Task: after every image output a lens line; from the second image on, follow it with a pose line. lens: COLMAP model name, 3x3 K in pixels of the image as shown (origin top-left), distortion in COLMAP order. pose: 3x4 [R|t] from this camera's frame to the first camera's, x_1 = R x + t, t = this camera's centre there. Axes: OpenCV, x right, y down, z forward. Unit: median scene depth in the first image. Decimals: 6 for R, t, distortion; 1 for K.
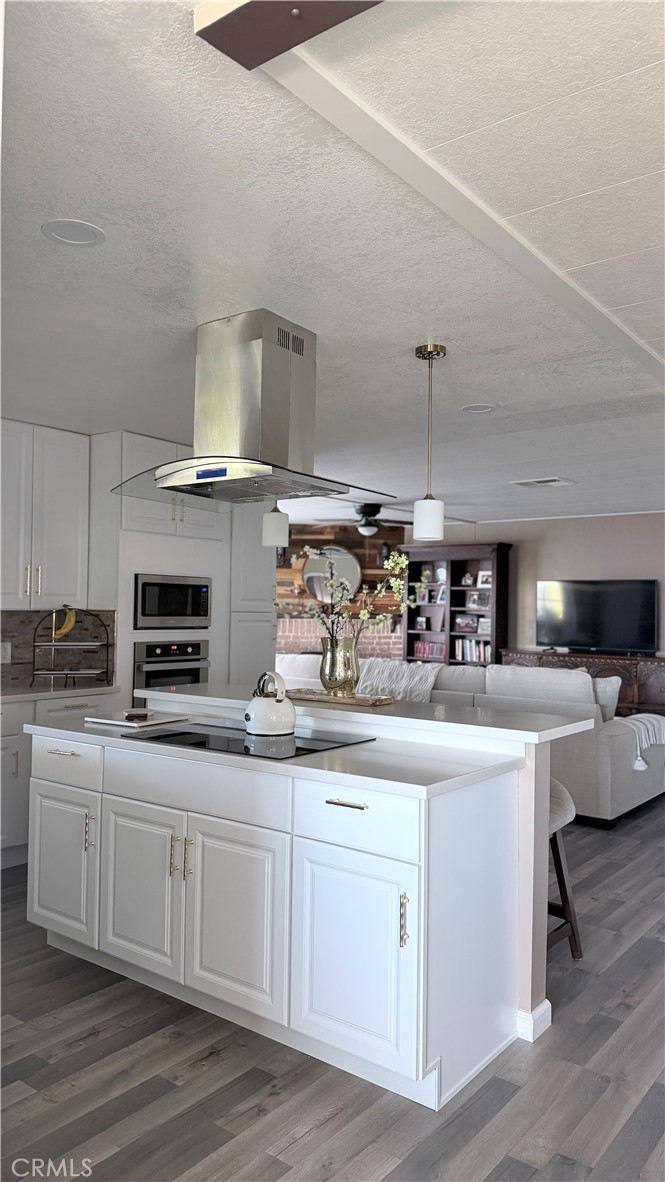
lens RADIAL K [[832.1, 0, 318.0], [0, 832.1, 592.9], [0, 0, 1]] dist [0.086967, -0.093680]
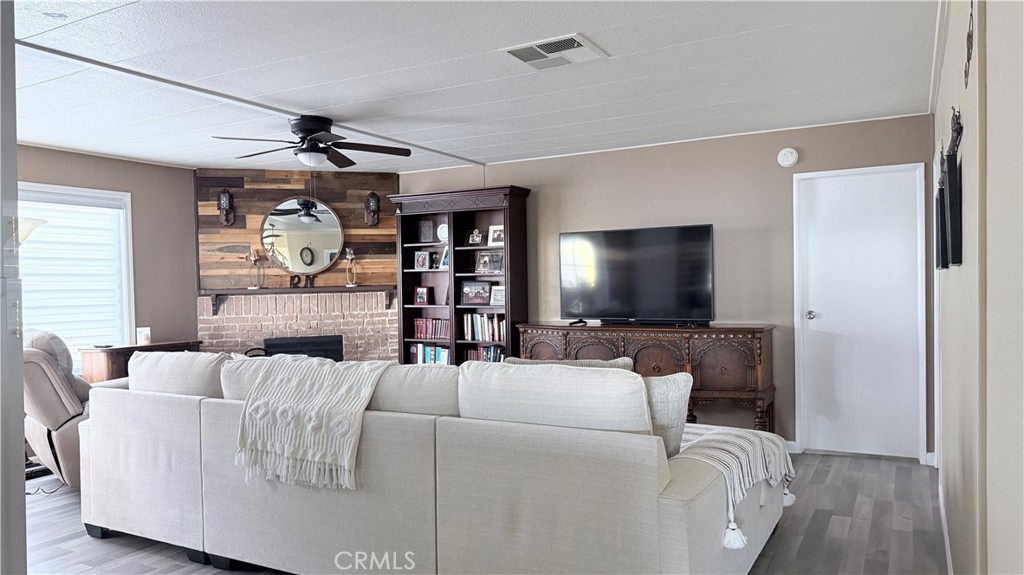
lens RADIAL K [[720.8, 0, 518.0], [0, 720.8, 302.3], [0, 0, 1]] dist [0.086967, -0.093680]
pose [[0.983913, -0.036656, 0.174848, 0.098250], [0.029709, 0.998668, 0.042186, 0.017749], [-0.176161, -0.036313, 0.983691, 0.328711]]
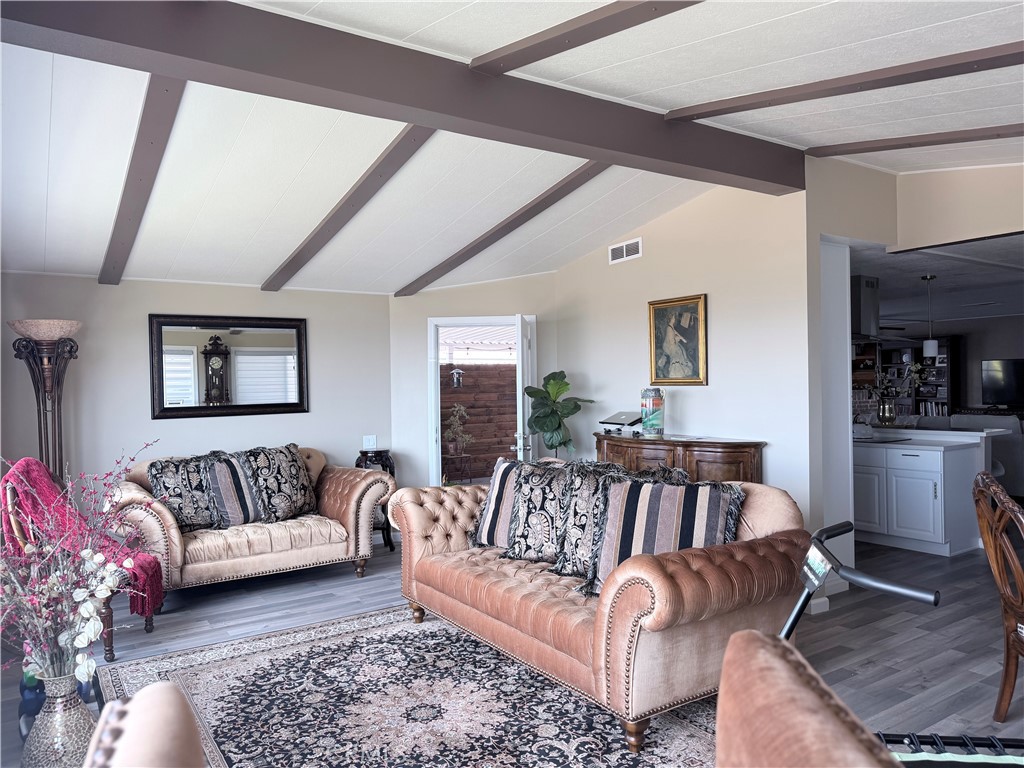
lens RADIAL K [[726.1, 0, 514.9], [0, 726.1, 386.3], [0, 0, 1]] dist [0.077433, -0.093723]
pose [[0.952574, -0.031014, -0.302721, -0.121292], [0.037613, 0.999164, 0.015994, -0.019617], [0.301972, -0.026622, 0.952945, -0.454951]]
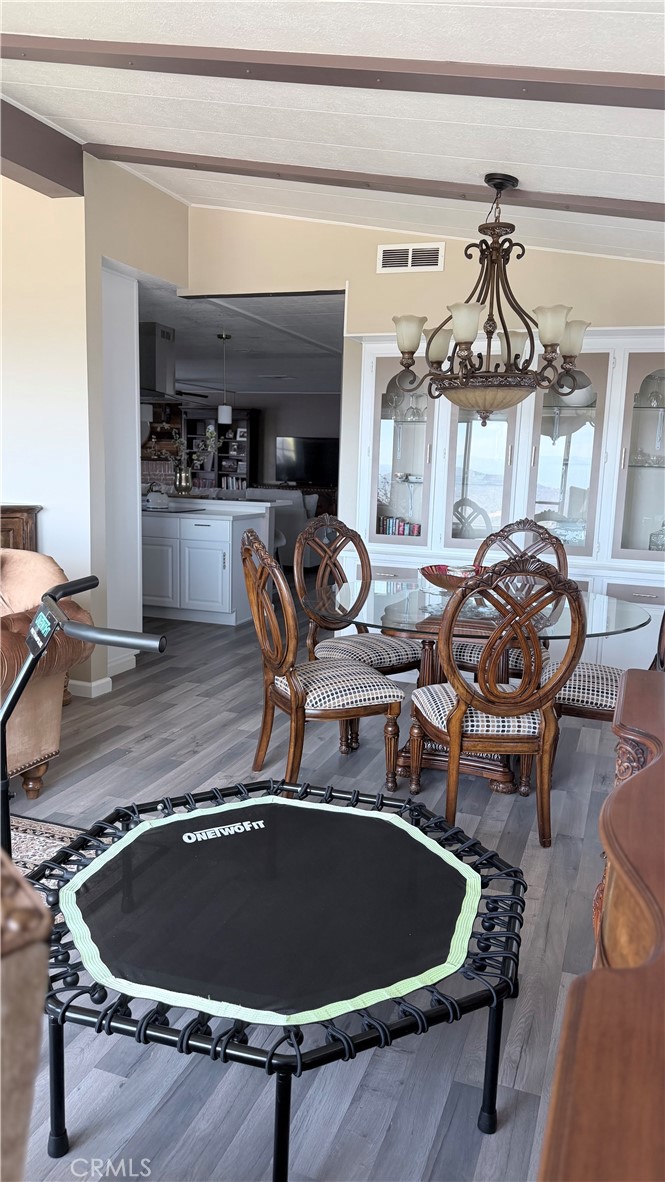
lens RADIAL K [[832.1, 0, 348.9], [0, 832.1, 591.9], [0, 0, 1]] dist [0.086967, -0.093680]
pose [[0.944955, -0.038323, 0.324949, -0.102662], [-0.021015, 0.983959, 0.177154, -0.007793], [-0.326526, -0.174232, 0.928991, -0.438854]]
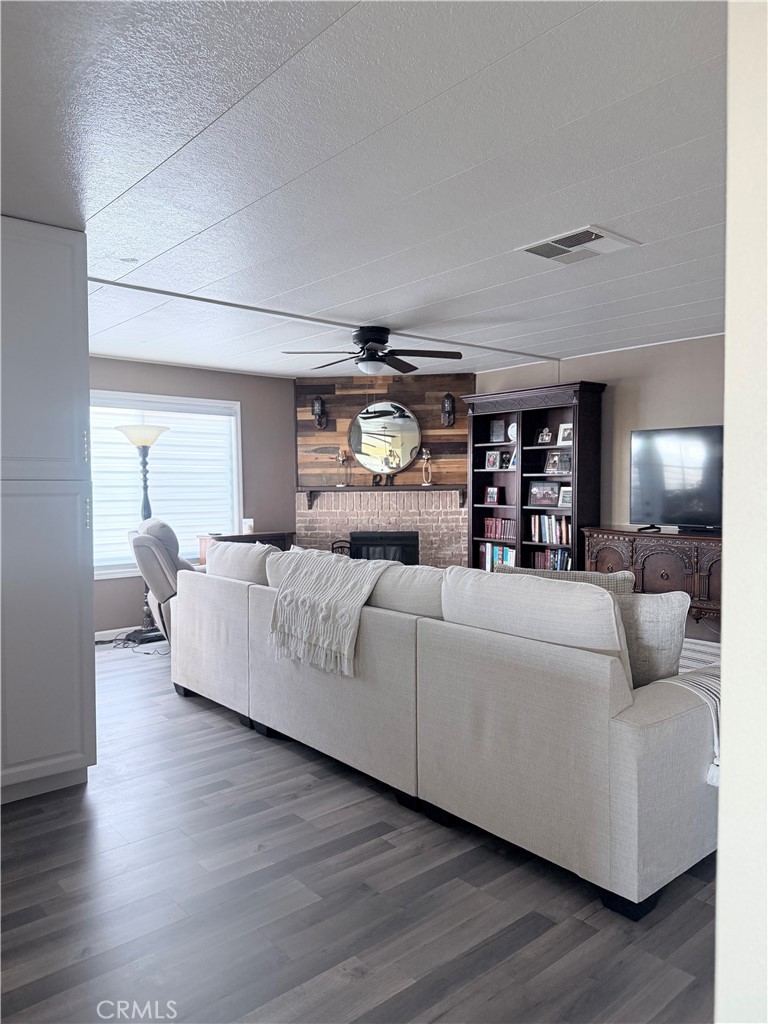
lens RADIAL K [[726.1, 0, 382.5], [0, 726.1, 516.7], [0, 0, 1]] dist [0.077433, -0.093723]
pose [[0.982436, -0.011978, -0.186217, 0.156665], [0.023343, 0.997987, 0.058959, 0.014668], [0.185136, -0.062270, 0.980738, 0.319779]]
